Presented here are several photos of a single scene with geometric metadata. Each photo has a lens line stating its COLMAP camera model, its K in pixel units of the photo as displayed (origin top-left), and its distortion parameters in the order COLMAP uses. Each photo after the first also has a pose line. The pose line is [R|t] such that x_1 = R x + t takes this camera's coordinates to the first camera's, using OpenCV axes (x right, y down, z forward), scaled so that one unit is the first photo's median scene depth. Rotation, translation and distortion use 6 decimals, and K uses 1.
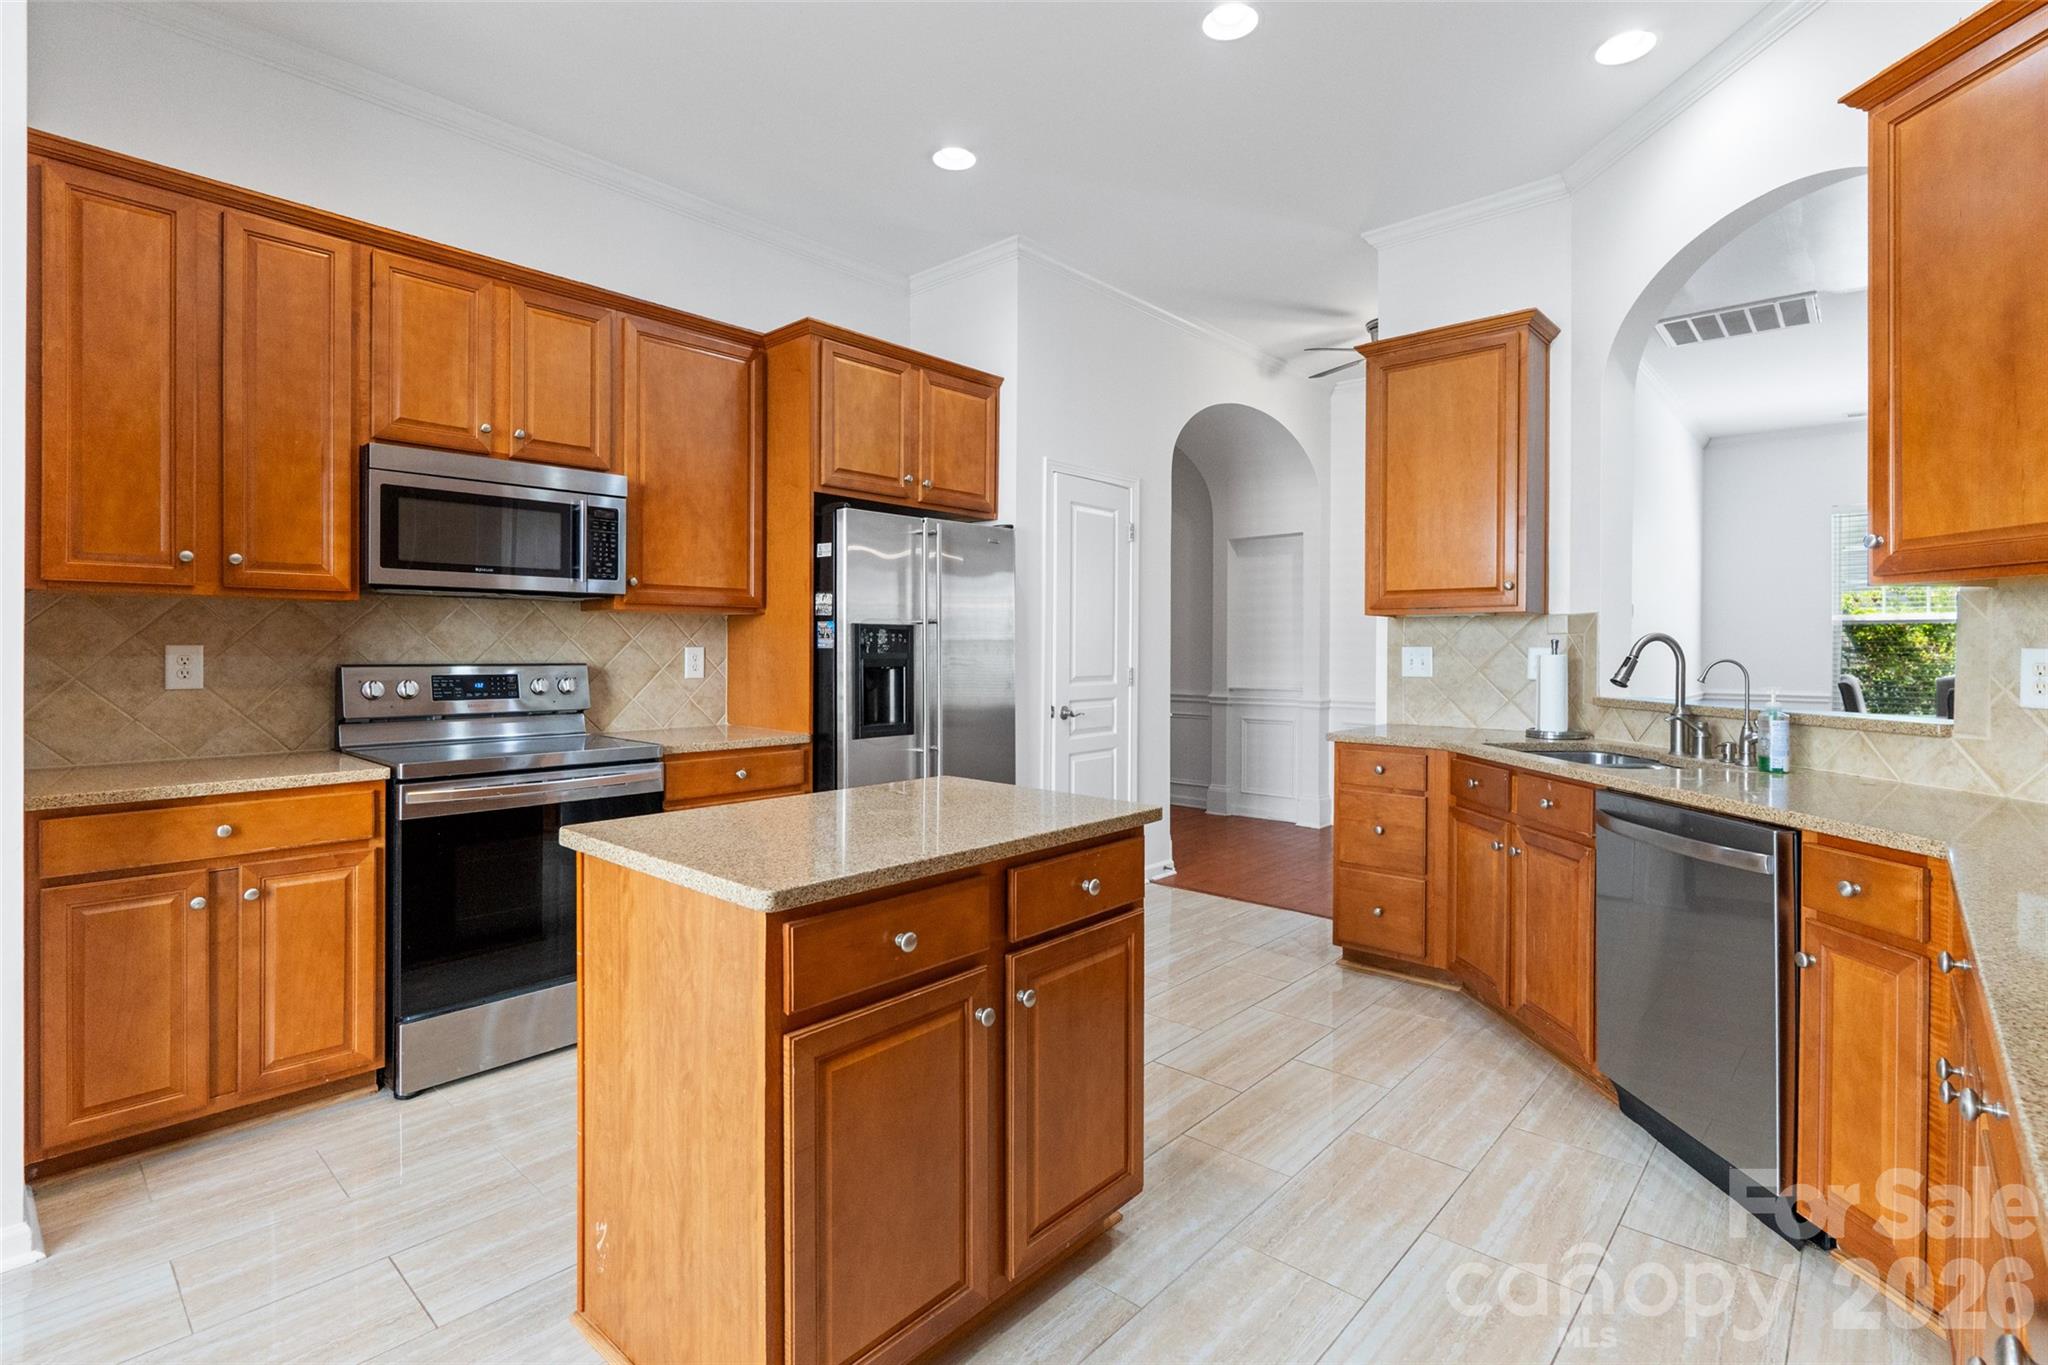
lens RADIAL K [[964.3, 0, 1024.7], [0, 964.3, 651.9], [0, 0, 1]] dist [-0.000091, 0.000143]
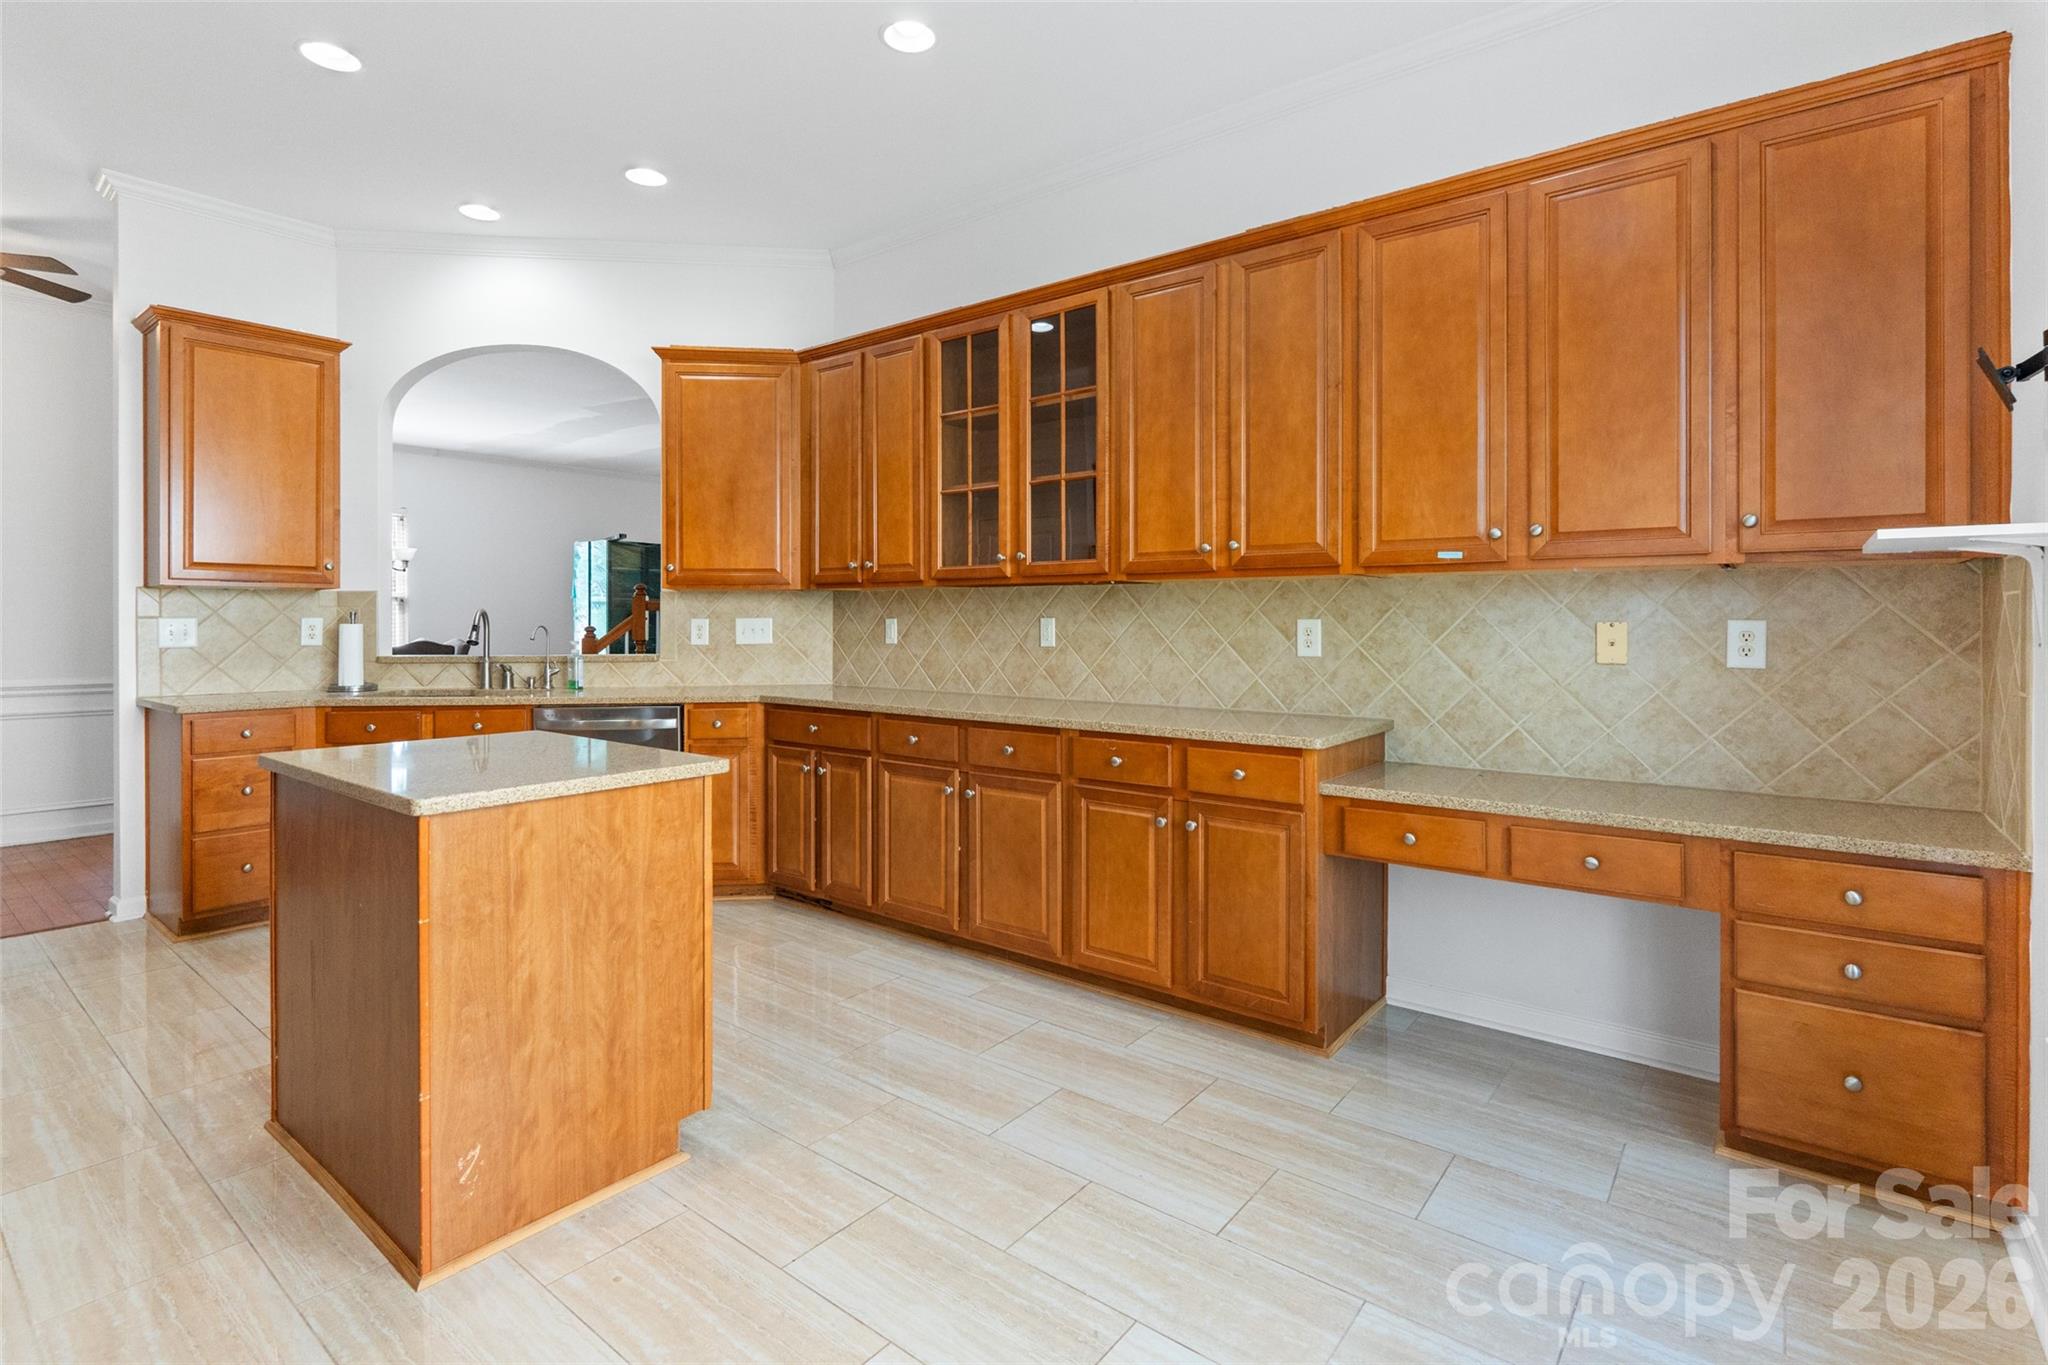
lens RADIAL K [[964.3, 0, 1024.7], [0, 964.3, 651.9], [0, 0, 1]] dist [-0.000091, 0.000143]
pose [[-0.068346, -0.033876, 0.997086, -1.320449], [0.004584, 0.999402, 0.034268, 0.000086], [-0.997651, 0.006913, -0.068150, 0.386351]]
